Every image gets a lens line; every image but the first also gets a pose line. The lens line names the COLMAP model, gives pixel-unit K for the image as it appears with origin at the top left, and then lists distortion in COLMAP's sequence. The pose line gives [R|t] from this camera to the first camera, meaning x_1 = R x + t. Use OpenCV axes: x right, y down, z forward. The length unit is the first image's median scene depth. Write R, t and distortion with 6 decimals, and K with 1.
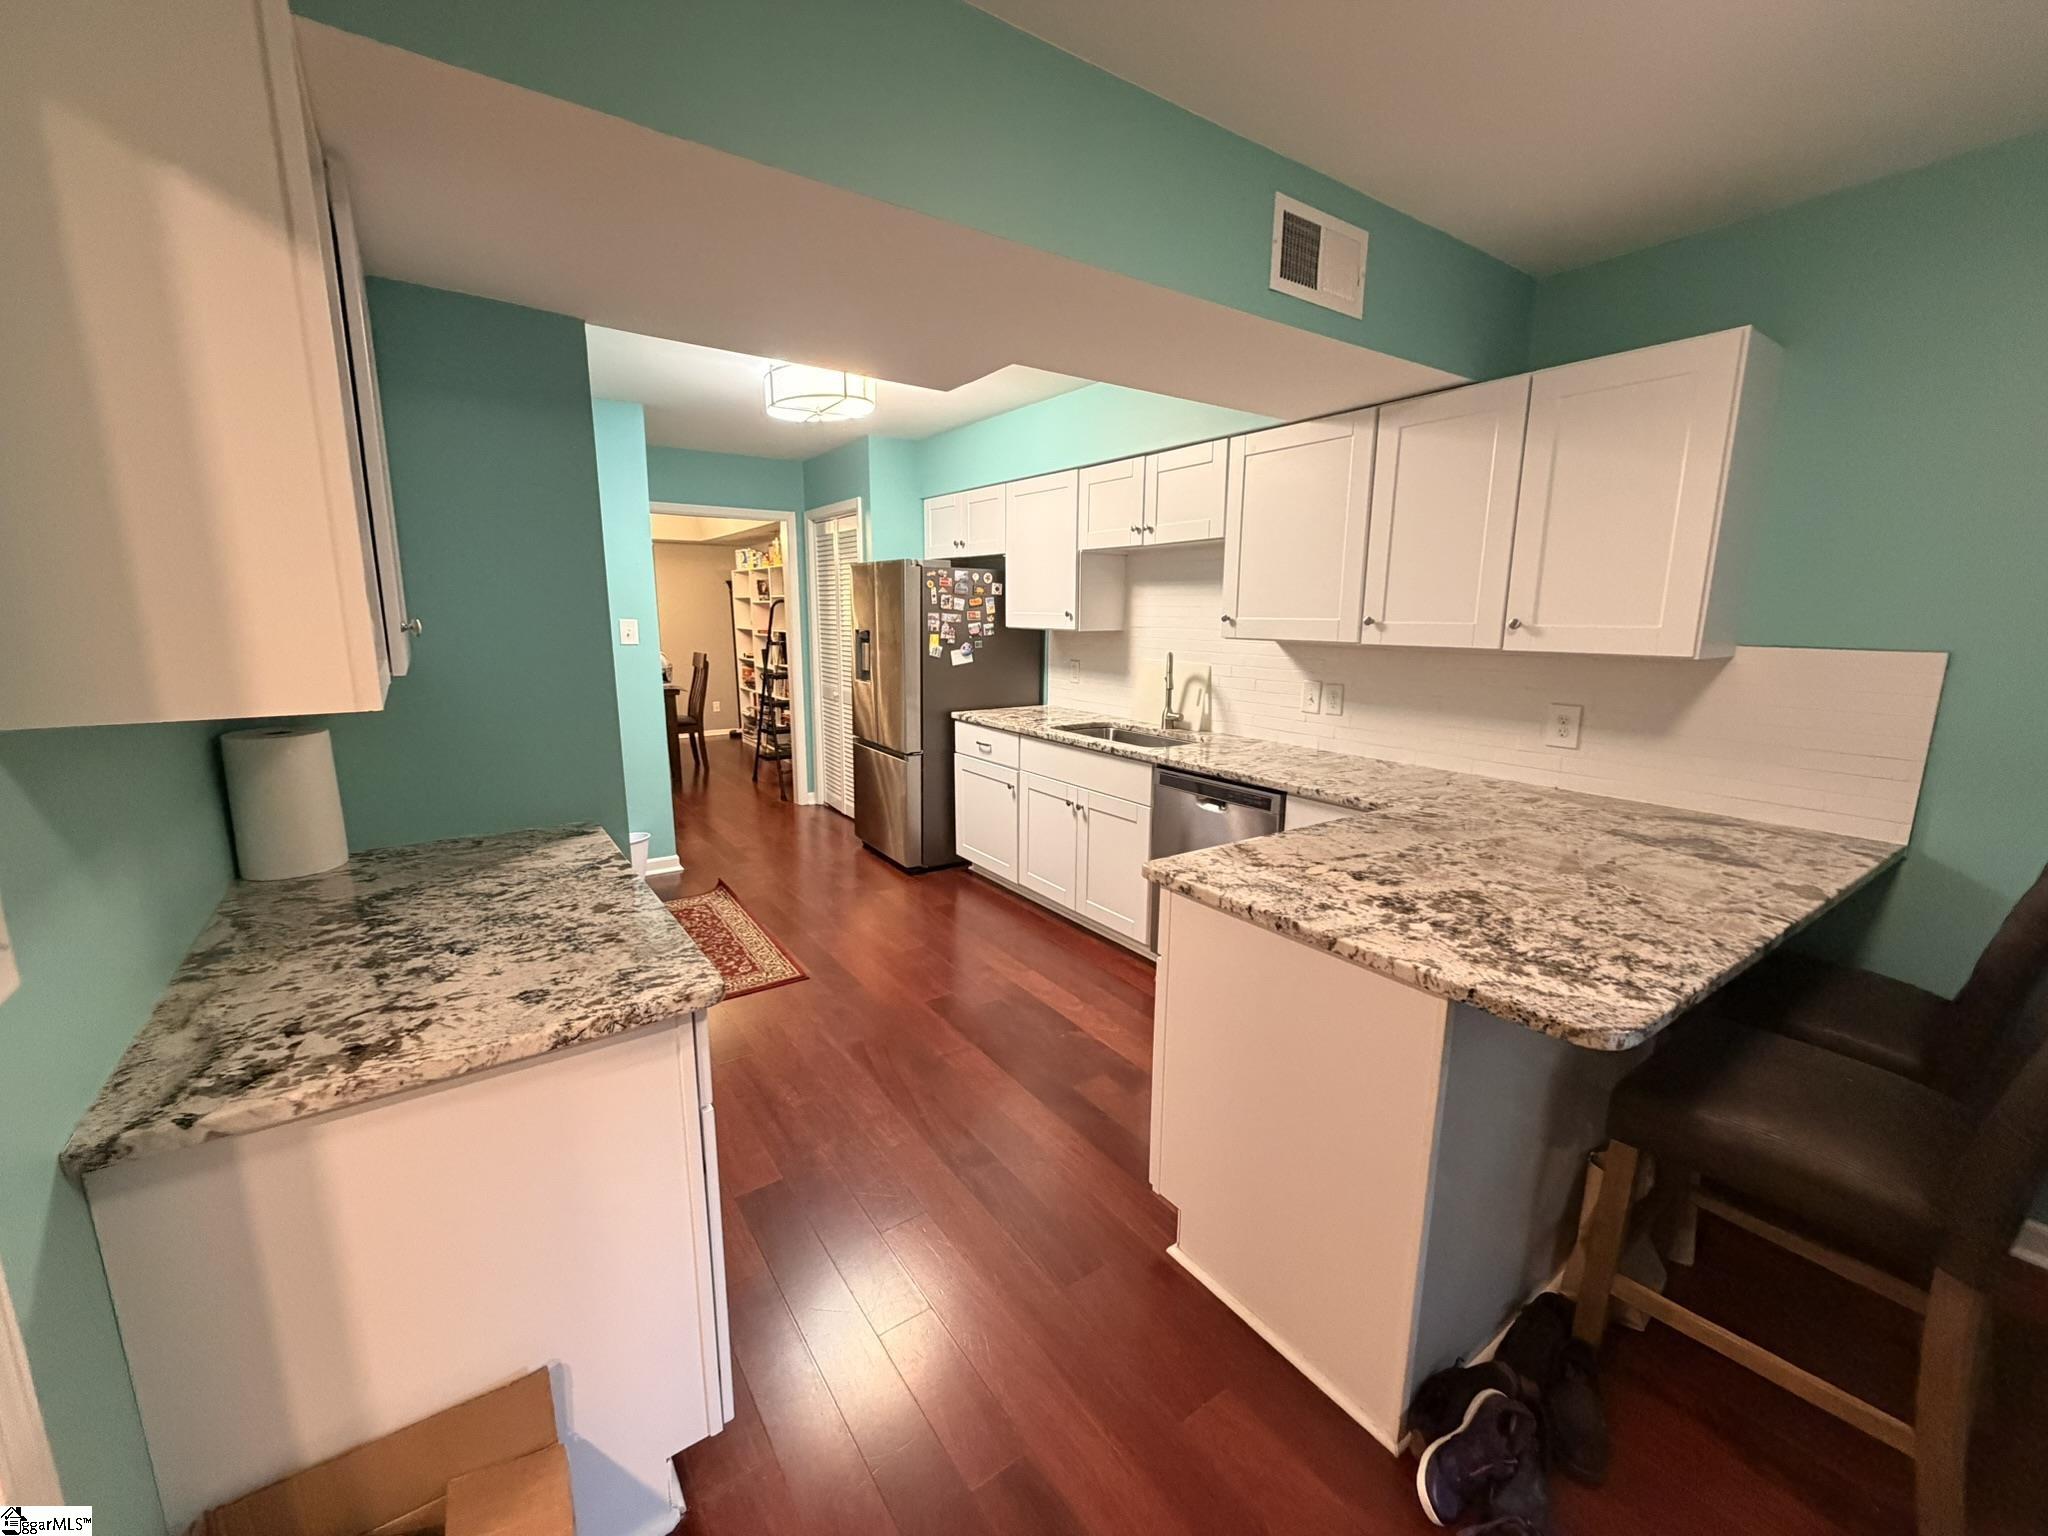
lens RADIAL K [[820.6, 0, 1021.9], [0, 820.6, 767.5], [0, 0, 1]] dist [-0.000428, 0.000265]
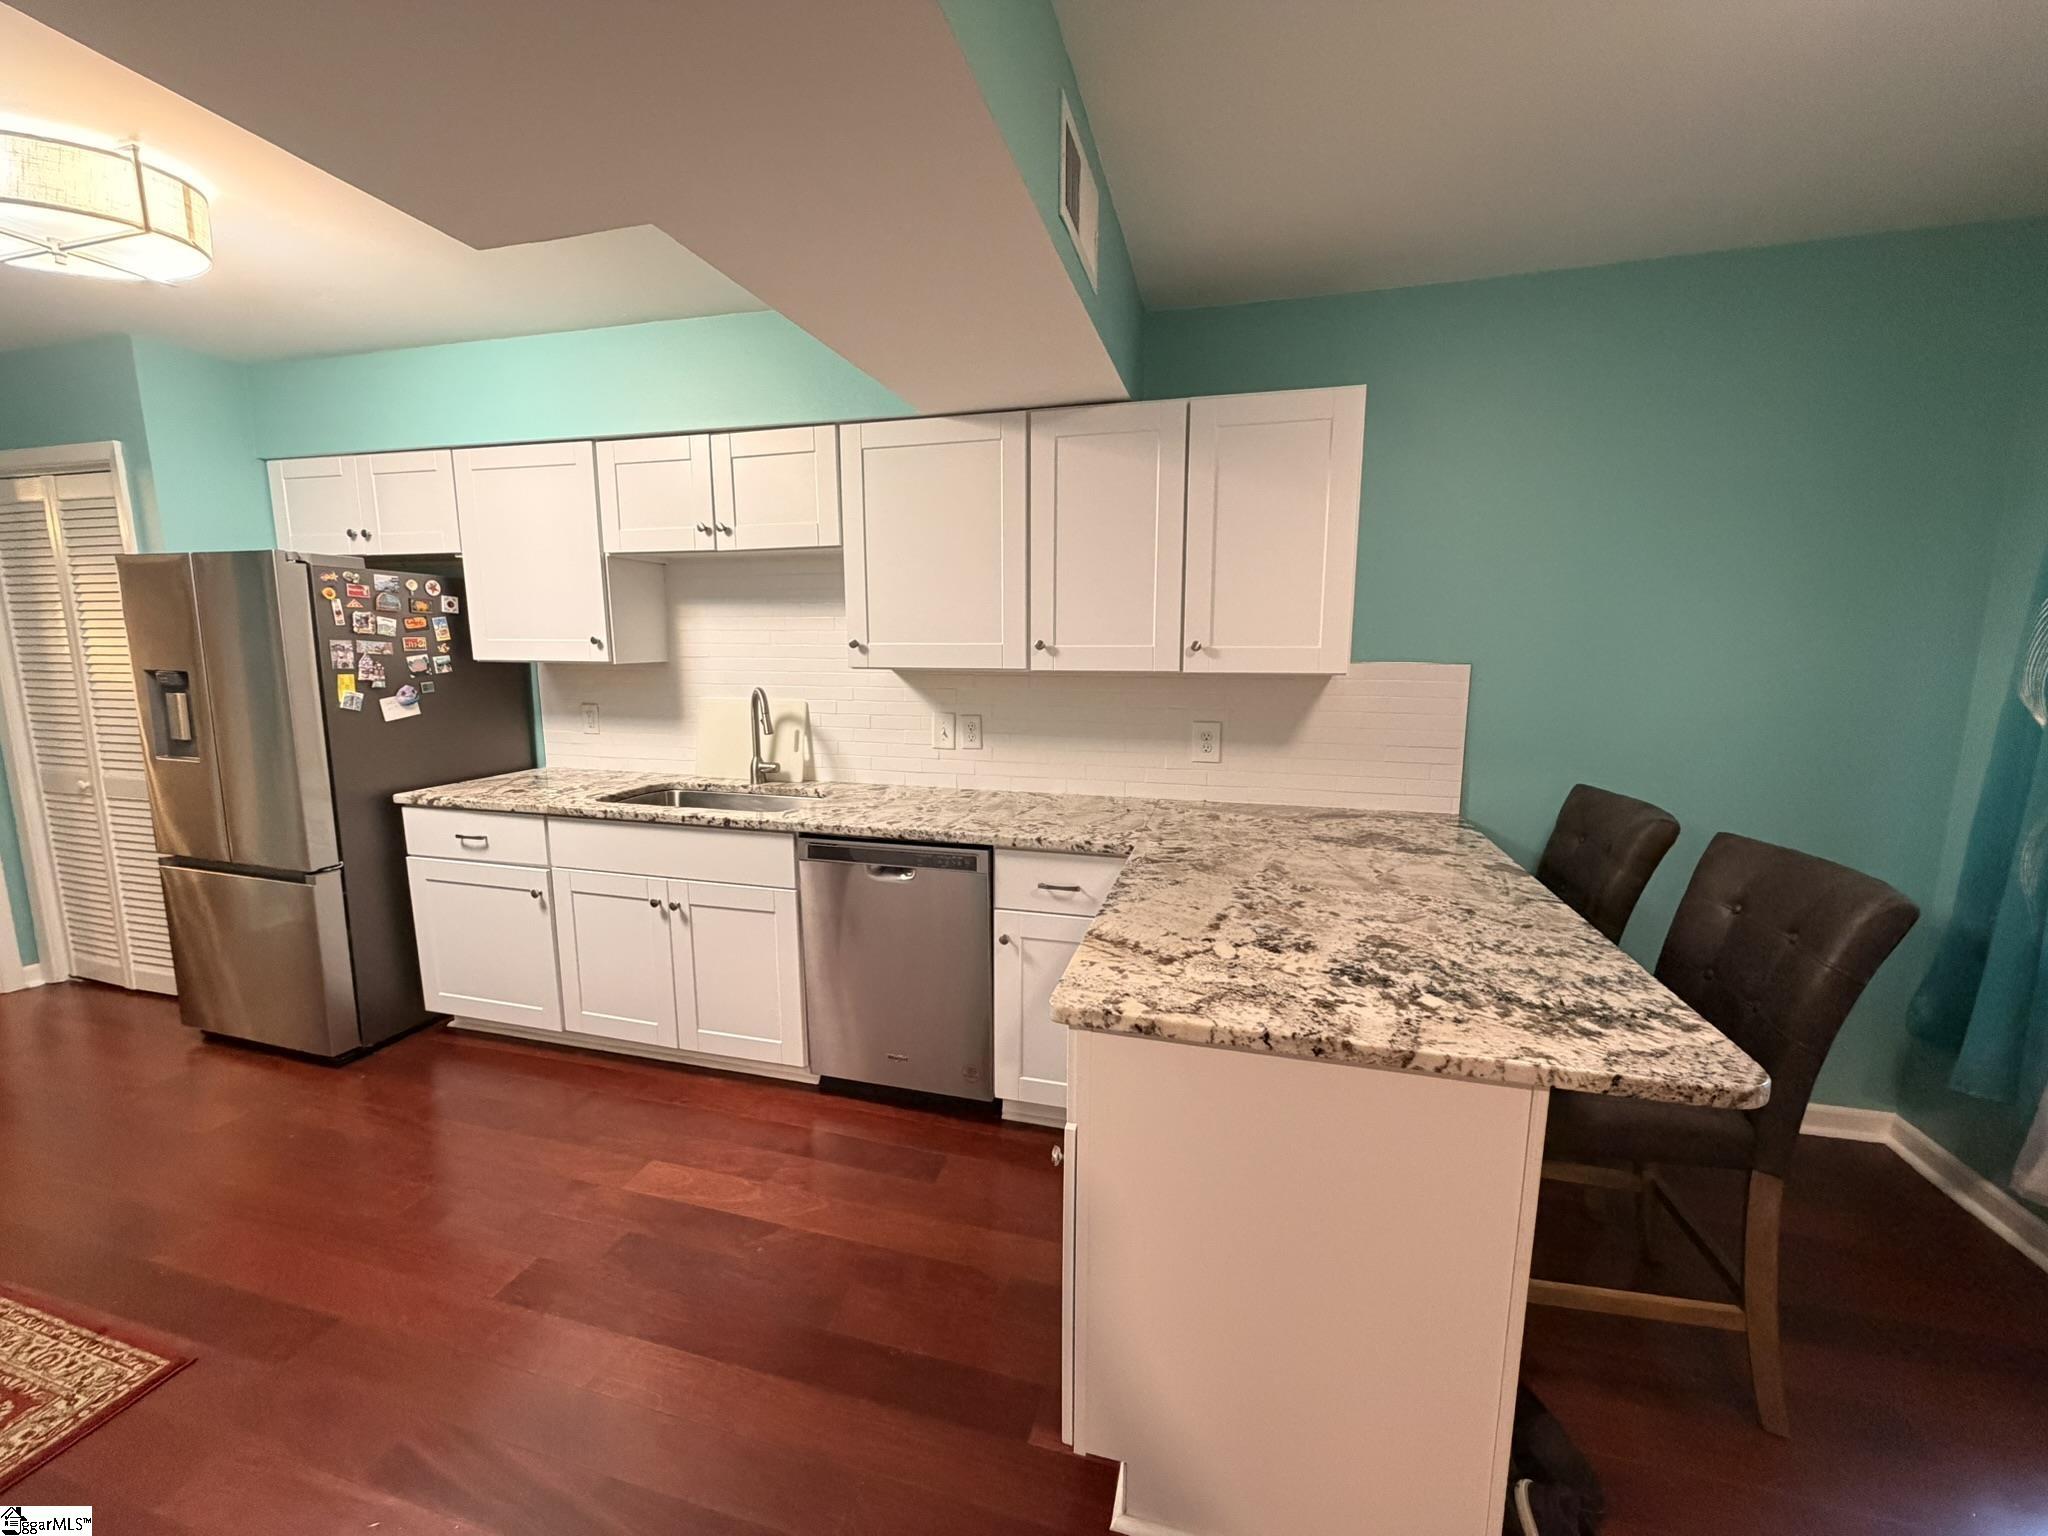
lens RADIAL K [[820.6, 0, 1023.5], [0, 820.6, 765.1], [0, 0, 1]] dist [-0.000428, 0.000265]
pose [[0.765798, -0.101131, 0.635079, -0.172973], [0.123992, 0.992247, 0.008493, -0.052742], [-0.631014, 0.072240, 0.772401, 0.298118]]
